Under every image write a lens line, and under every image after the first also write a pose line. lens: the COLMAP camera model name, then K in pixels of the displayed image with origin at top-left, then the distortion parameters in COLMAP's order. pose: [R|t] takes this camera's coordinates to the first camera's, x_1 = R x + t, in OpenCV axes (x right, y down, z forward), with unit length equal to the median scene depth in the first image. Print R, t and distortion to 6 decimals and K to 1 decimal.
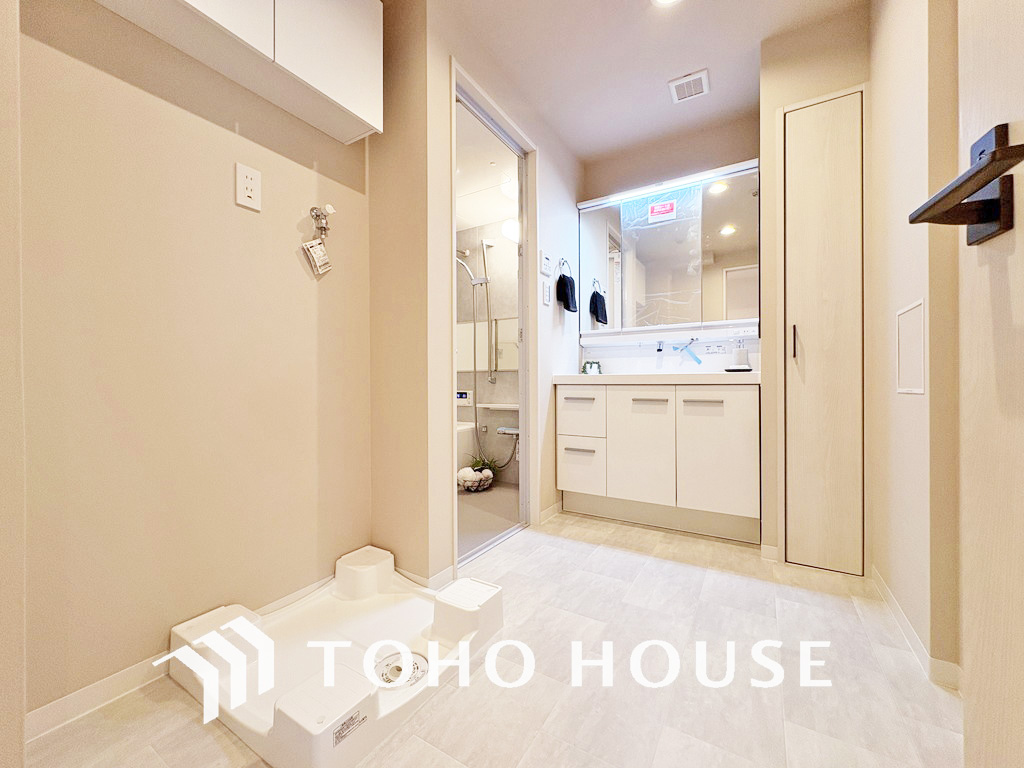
lens RADIAL K [[406.9, 0, 518.8], [0, 406.9, 385.0], [0, 0, 1]] dist [0.003653, 0.000309]
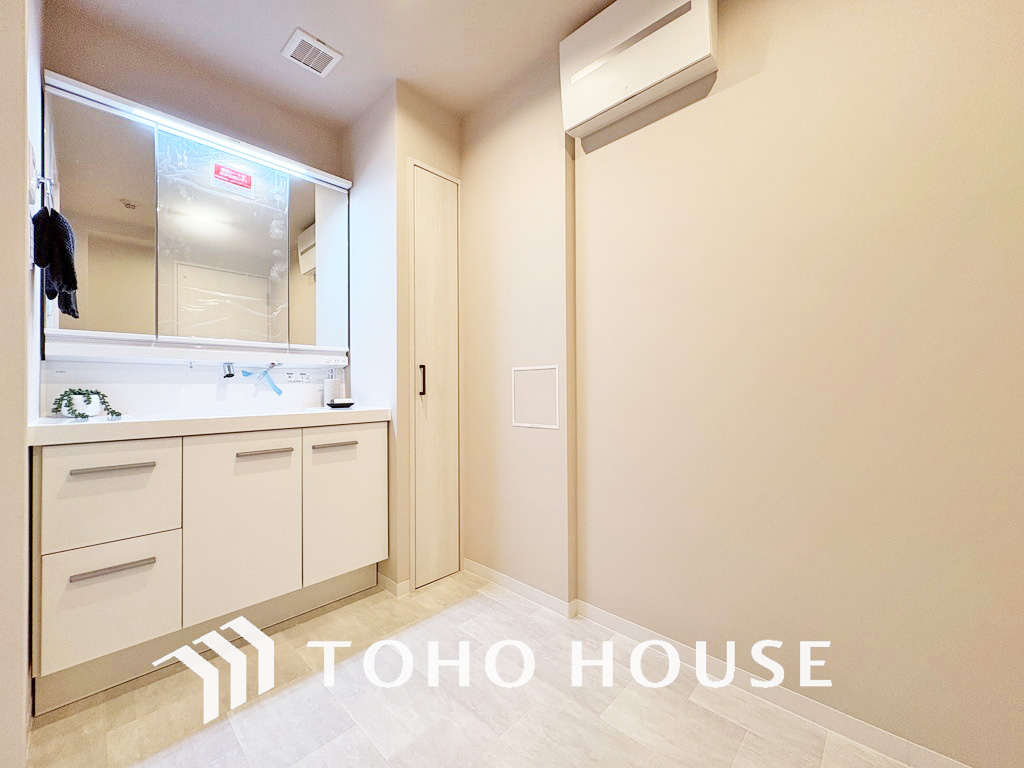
lens RADIAL K [[406.9, 0, 510.9], [0, 406.9, 384.8], [0, 0, 1]] dist [0.003653, 0.000309]
pose [[0.225921, 0.006156, 0.974126, -0.247122], [0.011628, 0.999892, -0.009016, -0.063452], [-0.974076, 0.013364, 0.225825, 0.407605]]
